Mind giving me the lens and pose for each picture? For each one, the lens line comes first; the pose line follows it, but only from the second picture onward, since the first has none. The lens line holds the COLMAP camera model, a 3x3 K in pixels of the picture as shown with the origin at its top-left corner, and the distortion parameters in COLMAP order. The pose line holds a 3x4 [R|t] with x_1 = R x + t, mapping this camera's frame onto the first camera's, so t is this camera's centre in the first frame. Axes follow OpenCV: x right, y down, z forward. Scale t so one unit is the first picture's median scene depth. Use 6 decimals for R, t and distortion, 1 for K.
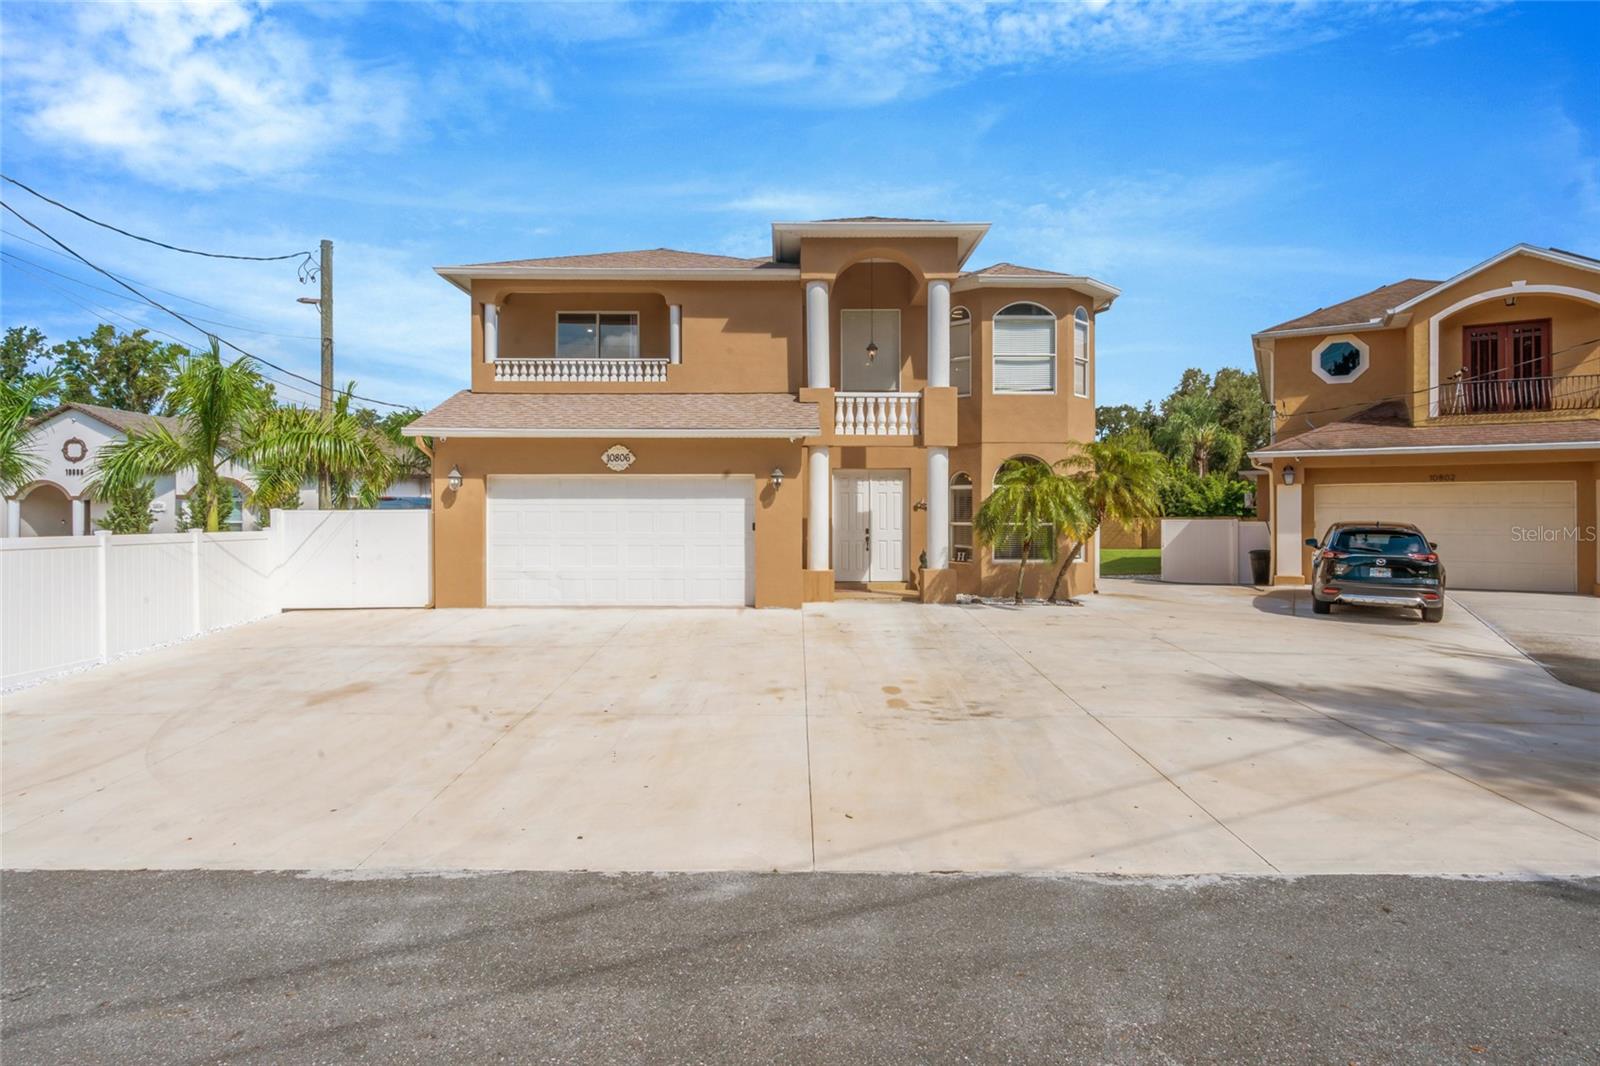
lens RADIAL K [[873.0, 0, 789.4], [0, 873.0, 534.6], [0, 0, 1]] dist [0.004286, -0.000930]
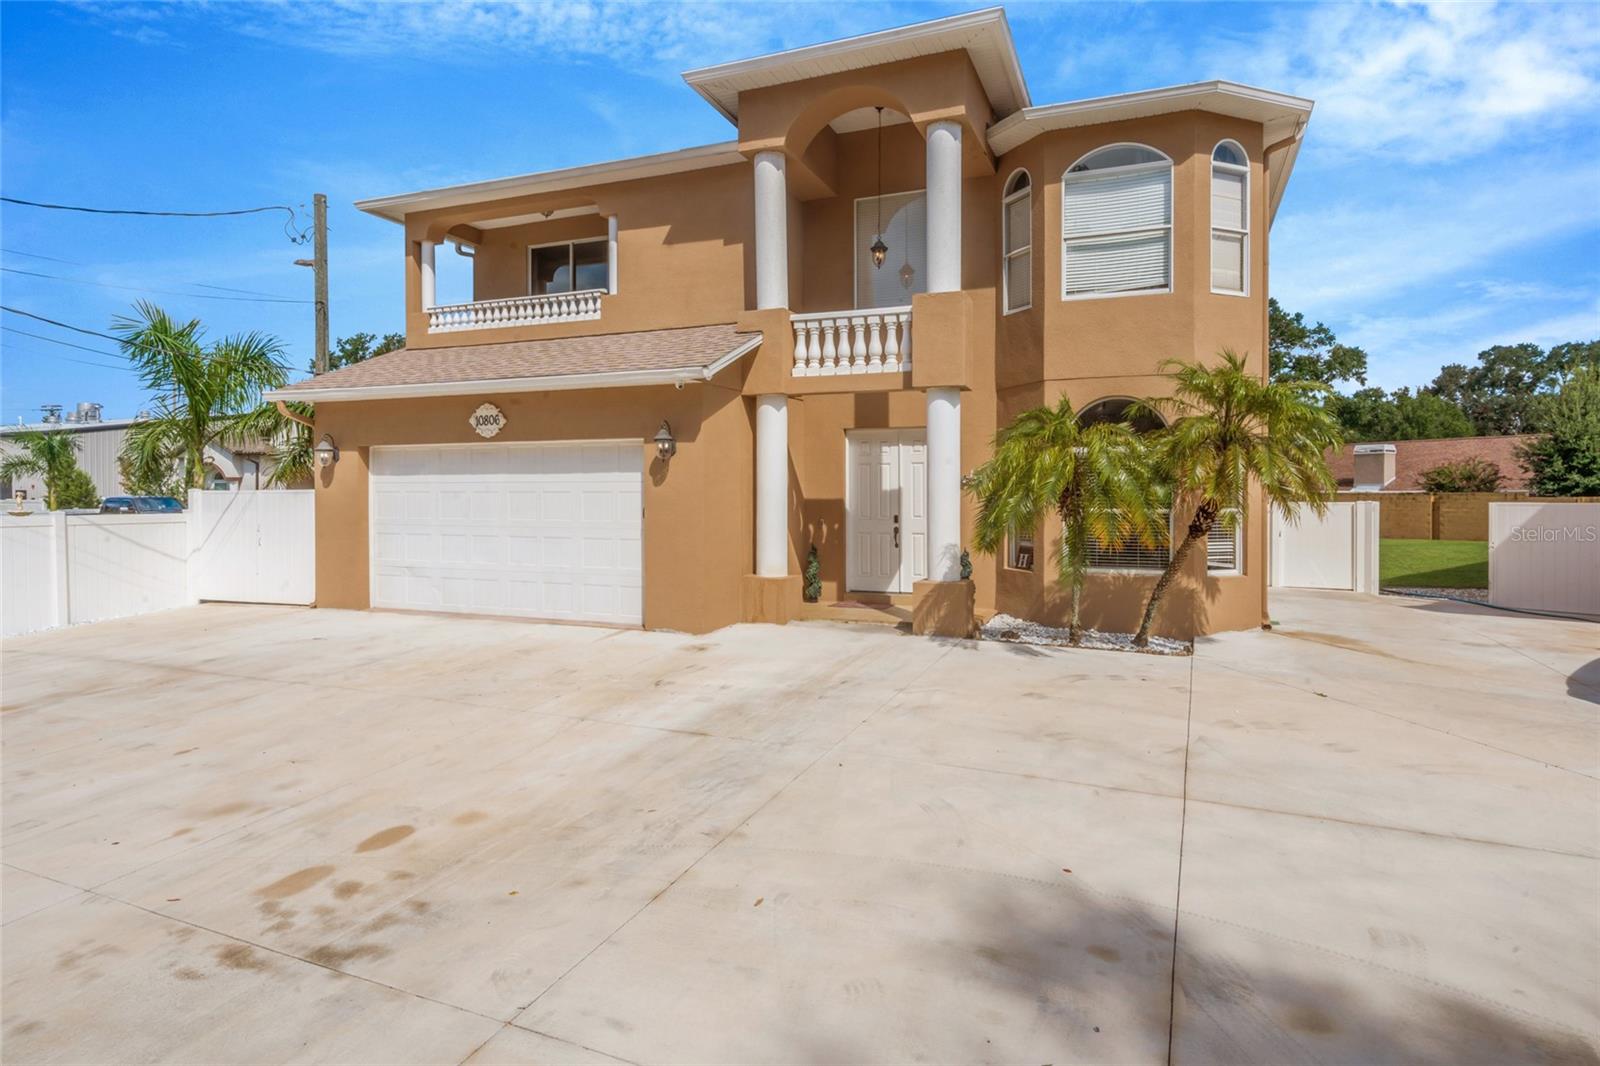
lens RADIAL K [[873.0, 0, 811.7], [0, 873.0, 518.2], [0, 0, 1]] dist [0.004286, -0.000930]
pose [[0.924815, 0.010607, -0.380270, 0.322723], [-0.007118, 0.999919, 0.010580, -0.012231], [0.380352, -0.007077, 0.924815, 0.375545]]
